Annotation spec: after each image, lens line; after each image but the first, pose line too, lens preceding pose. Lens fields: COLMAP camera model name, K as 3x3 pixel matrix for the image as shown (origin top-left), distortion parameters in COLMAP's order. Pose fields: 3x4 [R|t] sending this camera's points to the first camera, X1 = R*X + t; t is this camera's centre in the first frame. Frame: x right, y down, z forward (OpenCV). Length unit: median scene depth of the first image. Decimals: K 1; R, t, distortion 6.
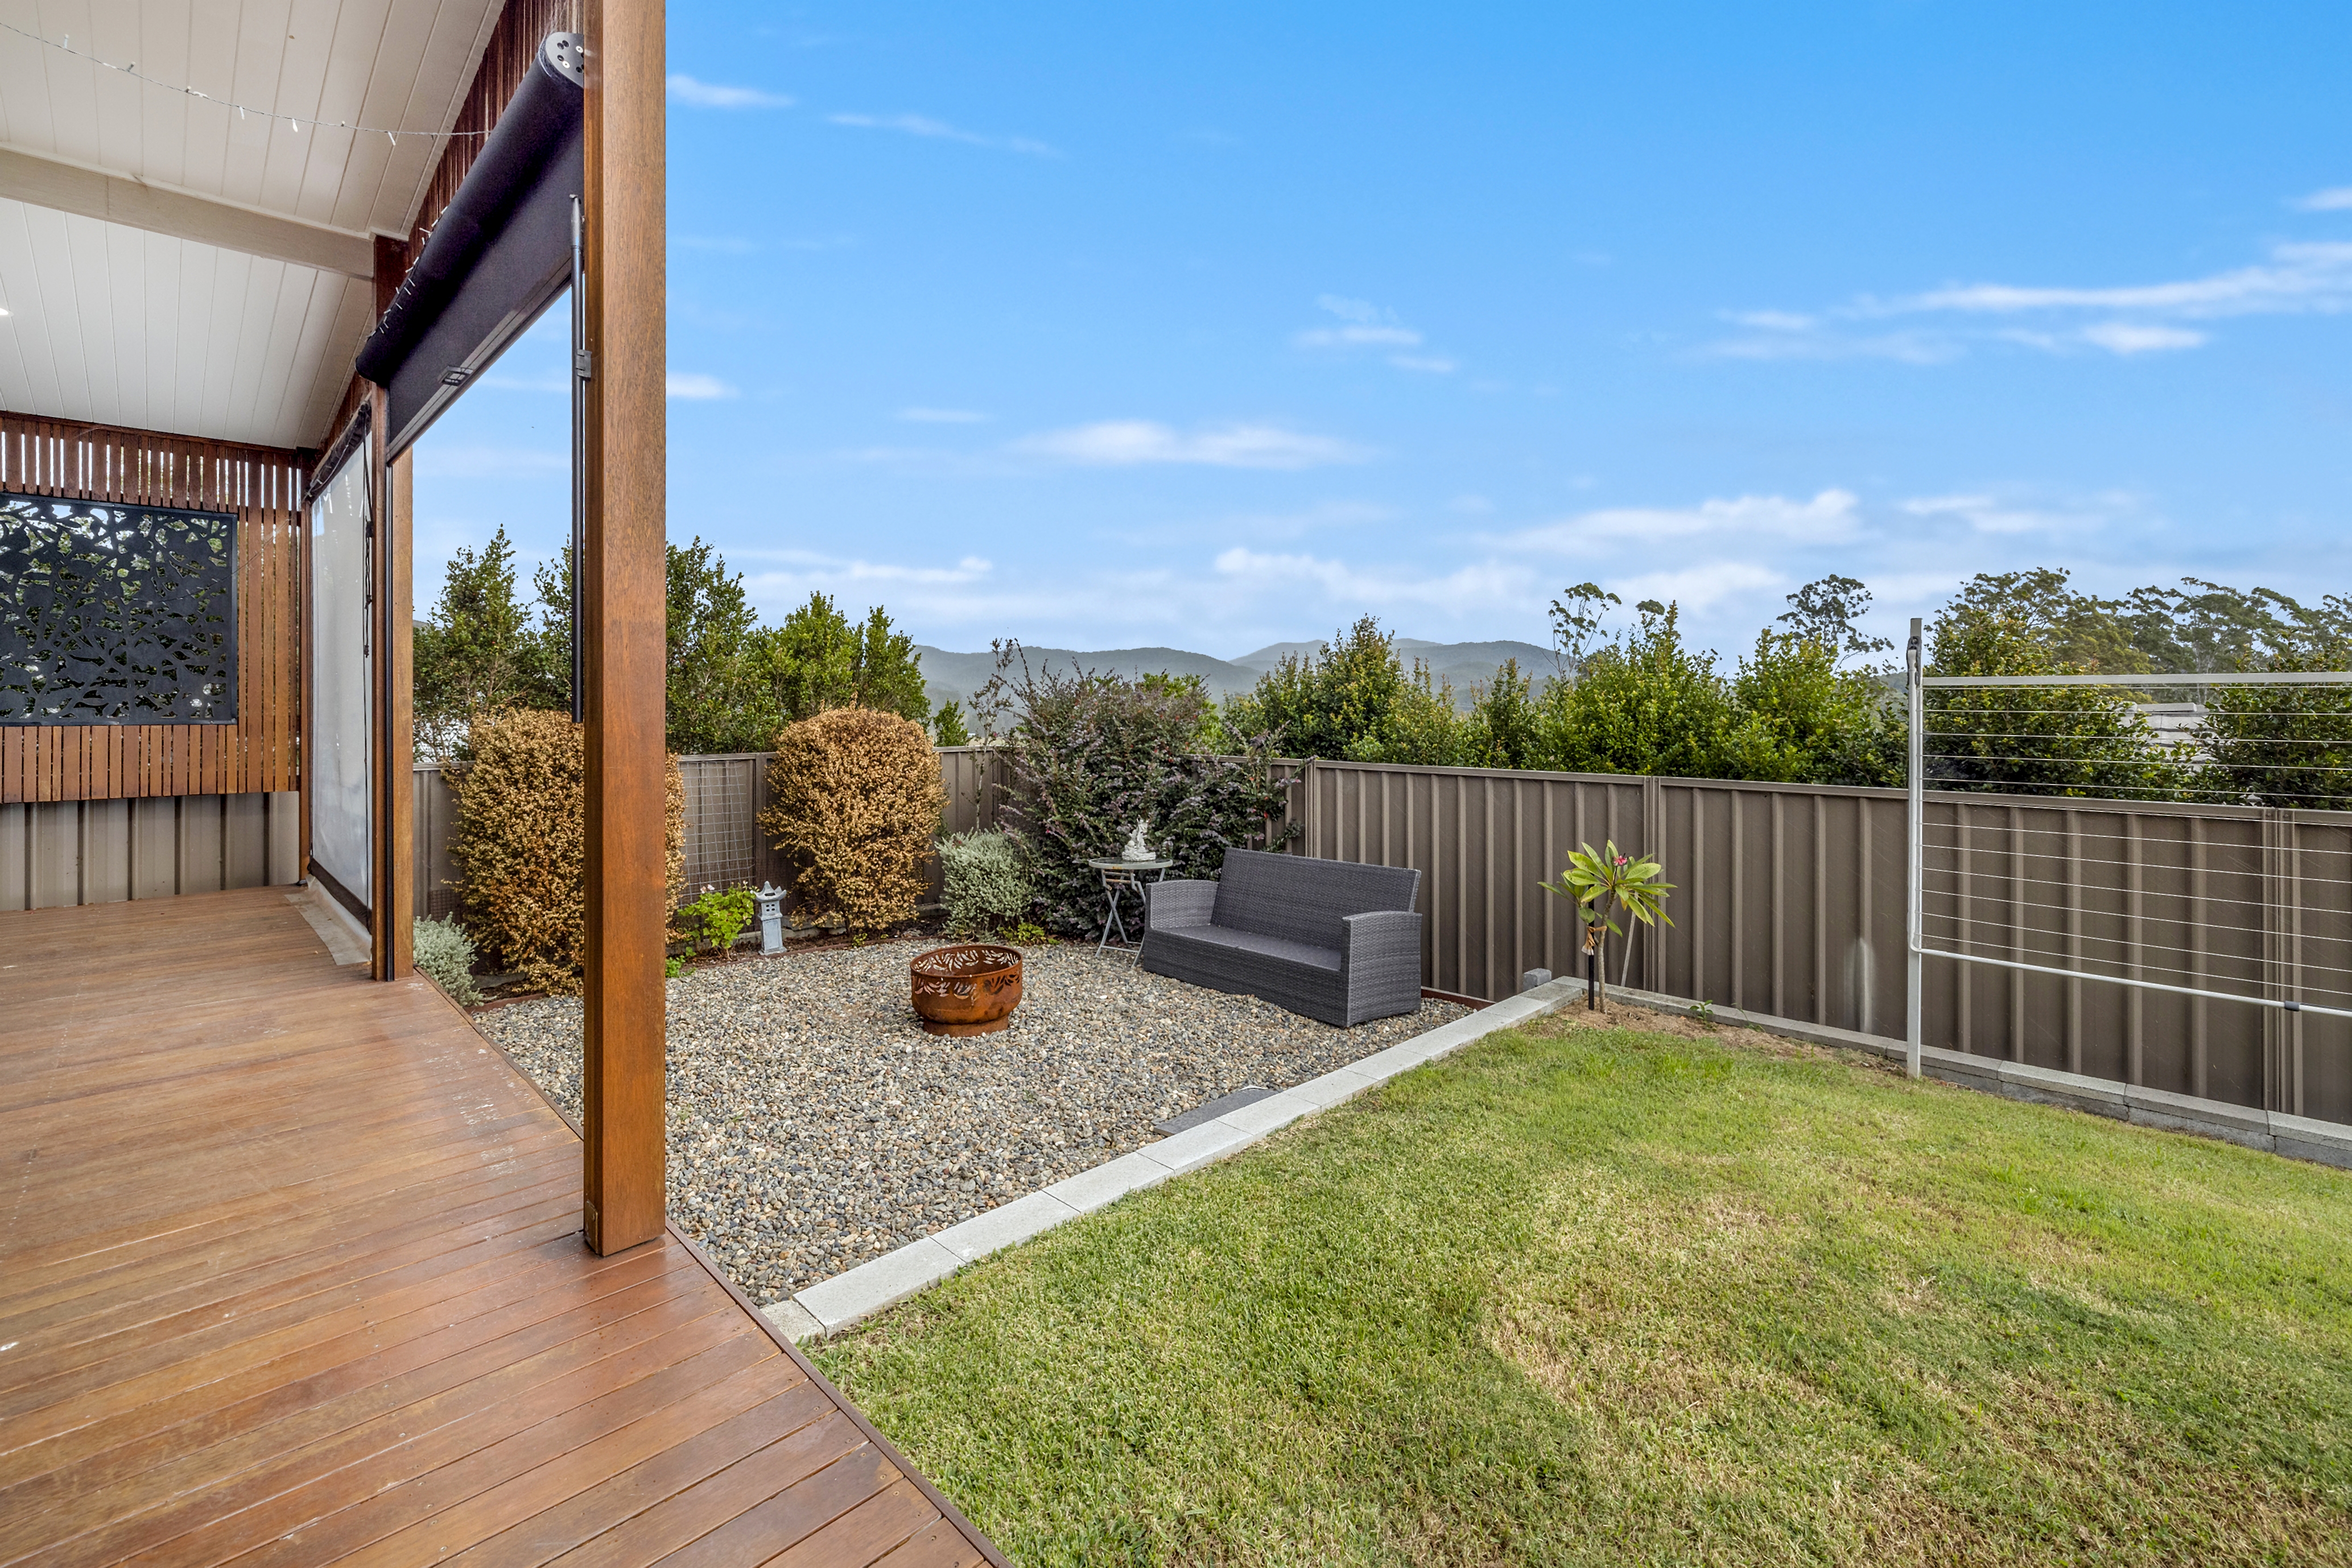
lens RADIAL K [[1007.3, 0, 1169.1], [0, 1007.3, 705.9], [0, 0, 1]] dist [-0.000298, -0.000460]
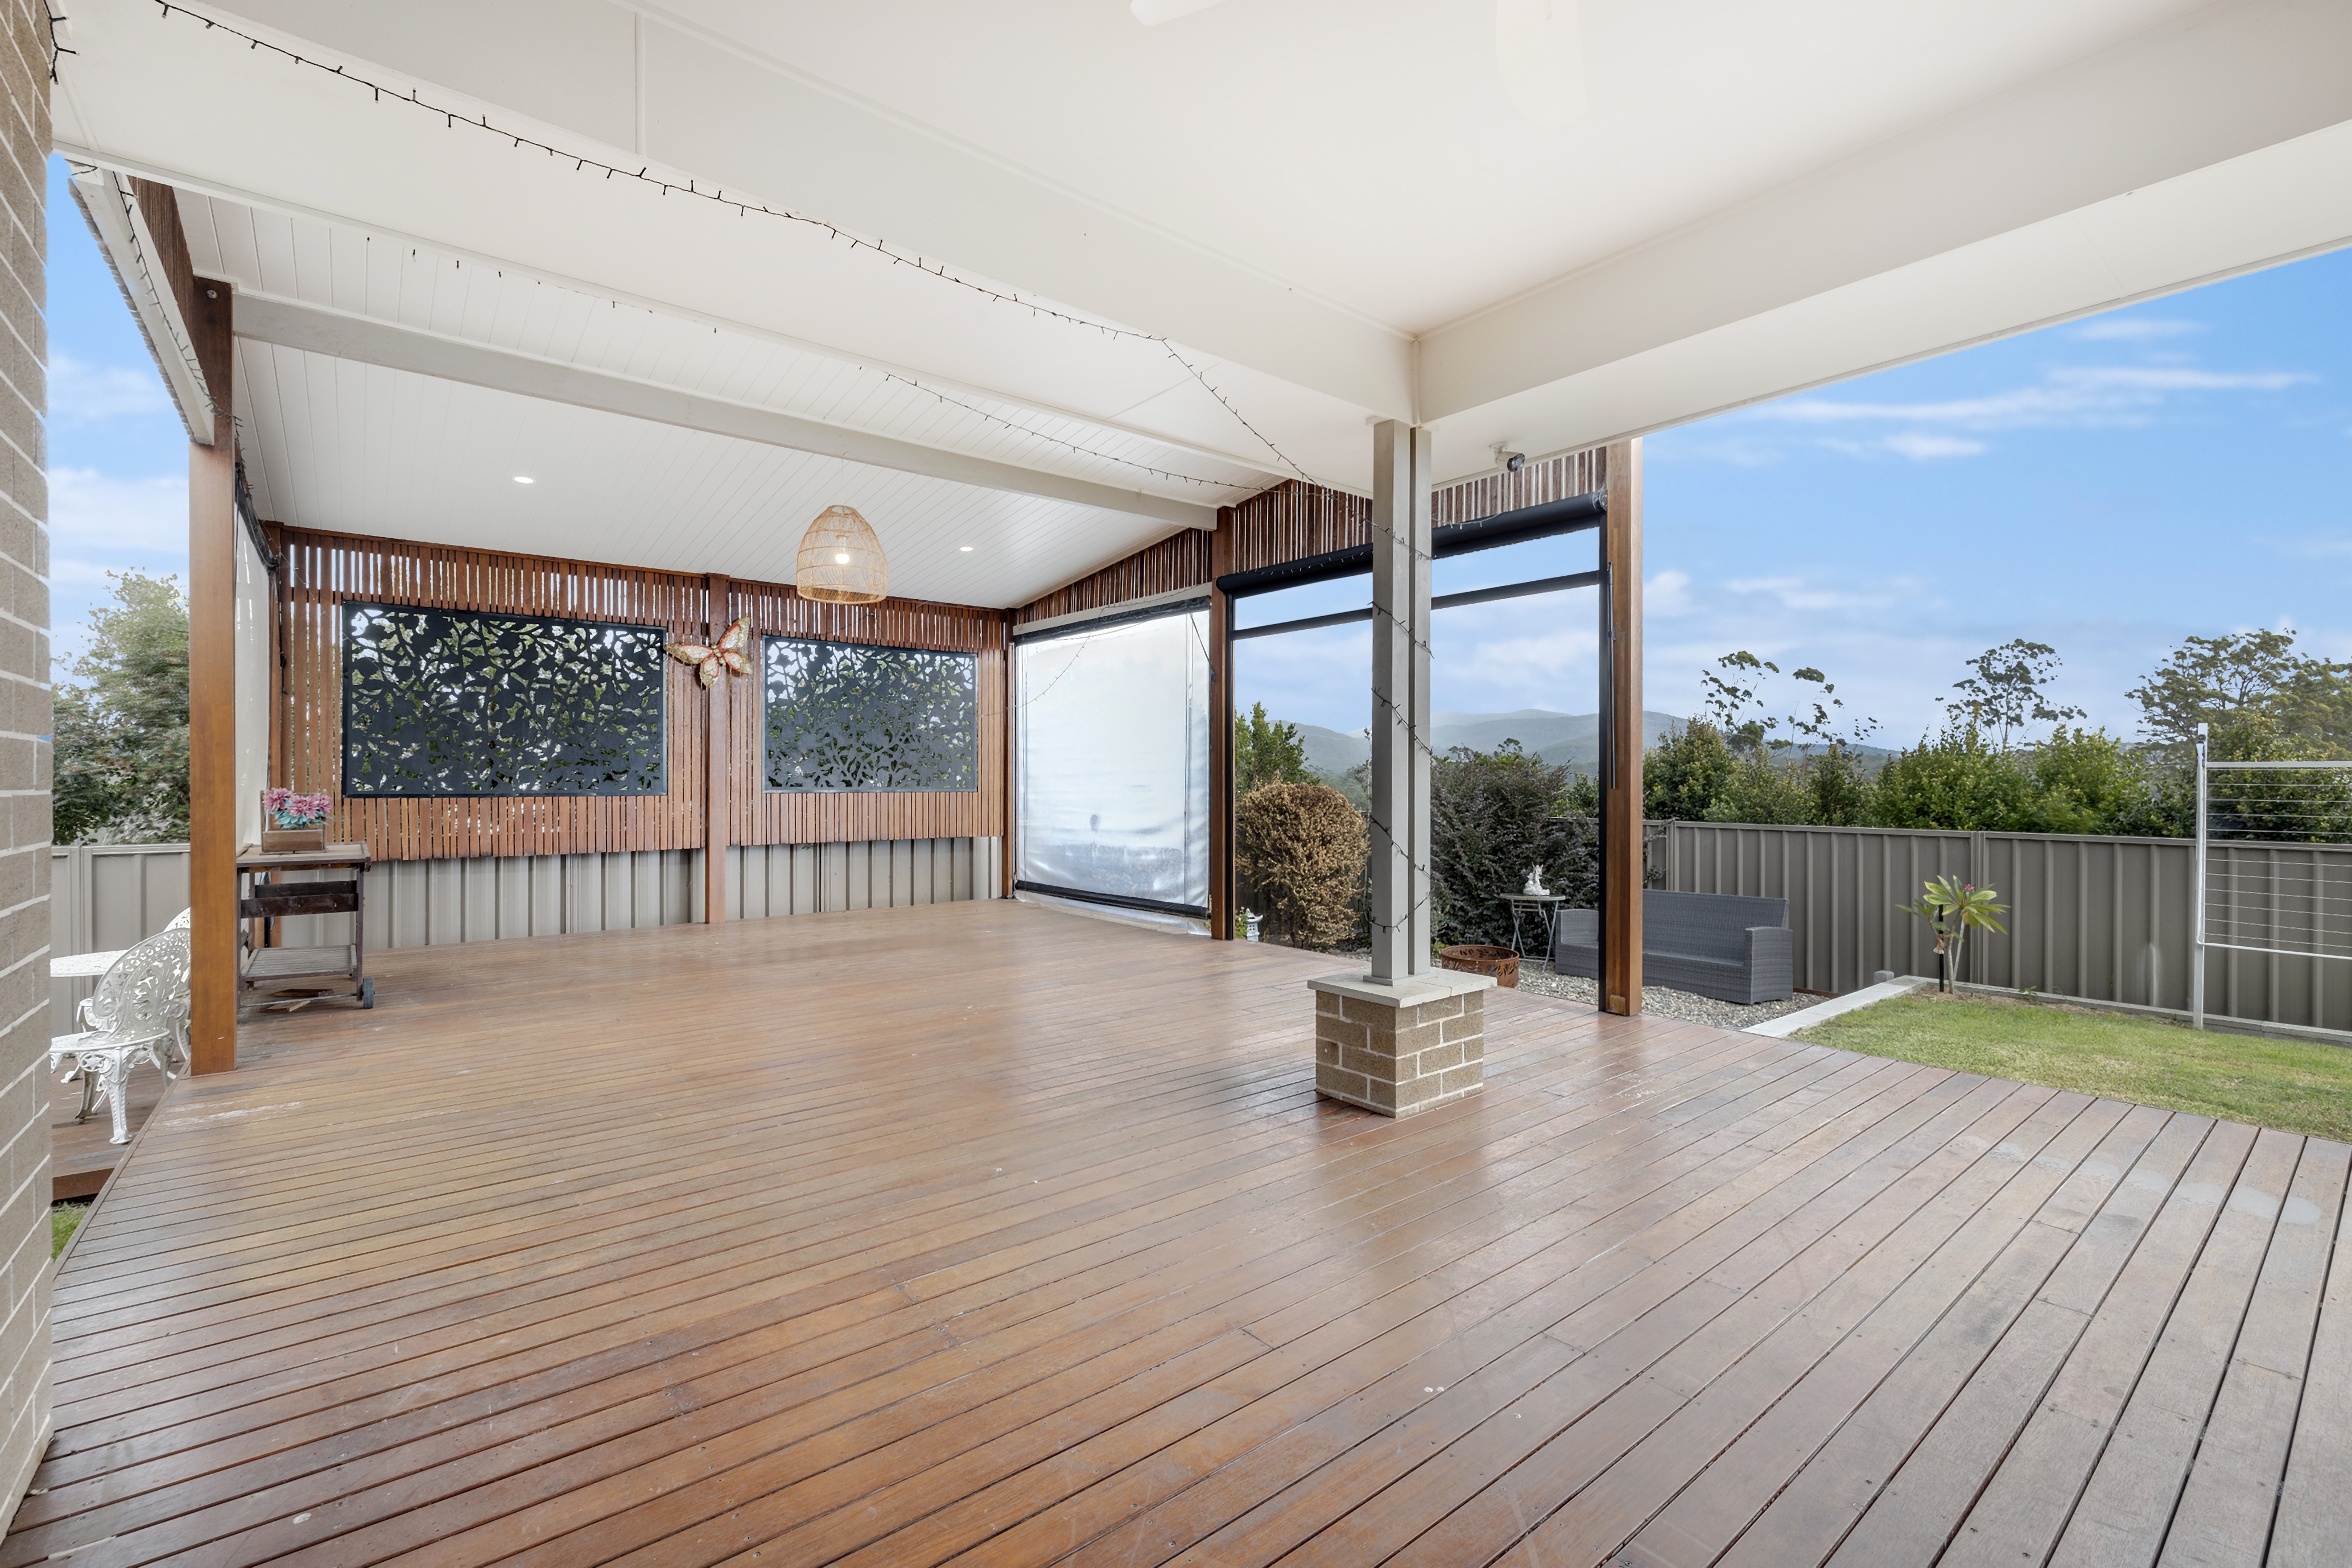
lens RADIAL K [[1007.3, 0, 1184.6], [0, 1007.3, 774.0], [0, 0, 1]] dist [-0.000298, -0.000460]
pose [[0.994397, 0.000169, -0.105706, -0.429798], [-0.000604, 0.999991, -0.004088, -0.002458], [0.105705, 0.004129, 0.994389, -0.464588]]
